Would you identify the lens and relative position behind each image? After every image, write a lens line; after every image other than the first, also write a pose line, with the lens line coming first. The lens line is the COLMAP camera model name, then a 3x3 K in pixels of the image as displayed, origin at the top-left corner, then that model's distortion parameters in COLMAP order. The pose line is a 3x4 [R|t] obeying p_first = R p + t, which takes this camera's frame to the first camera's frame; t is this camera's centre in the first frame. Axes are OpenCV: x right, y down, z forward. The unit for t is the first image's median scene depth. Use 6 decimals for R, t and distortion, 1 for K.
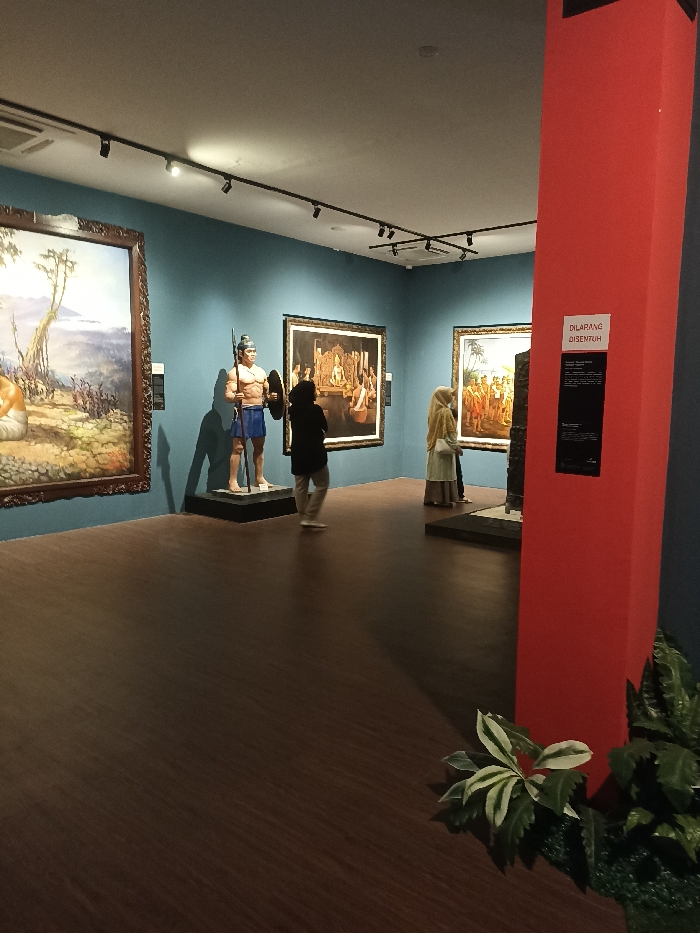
lens RADIAL K [[688.4, 0, 355.1], [0, 688.4, 467.4], [0, 0, 1]] dist [0.076125, -0.065374]
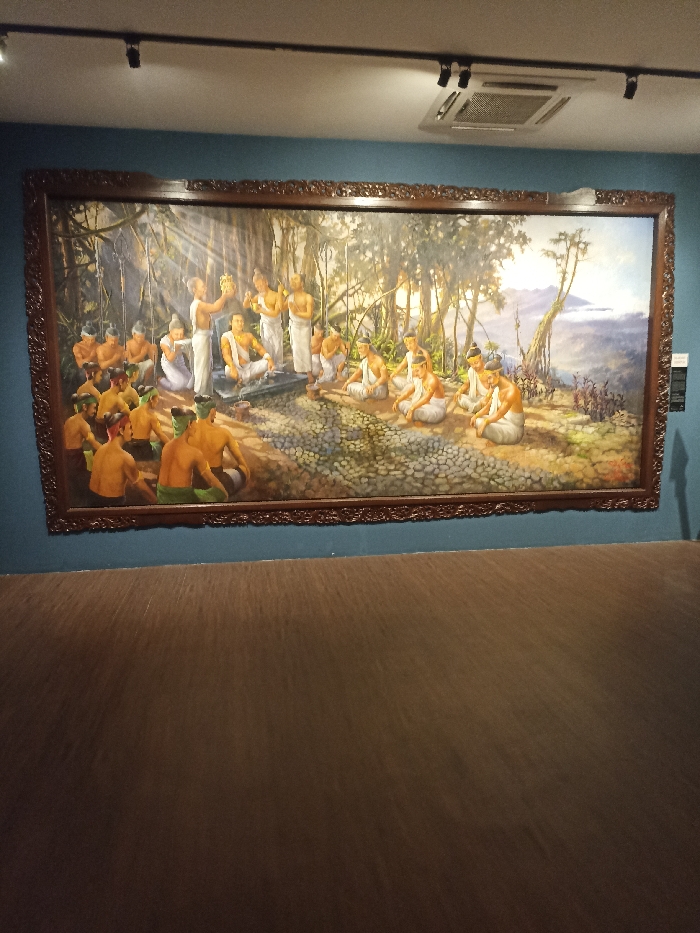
lens RADIAL K [[688.4, 0, 355.1], [0, 688.4, 467.4], [0, 0, 1]] dist [0.076125, -0.065374]
pose [[0.755279, 0.061749, -0.652488, -0.032264], [-0.058136, 0.997939, 0.027147, -0.018614], [0.652820, 0.017430, 0.757313, 0.143105]]
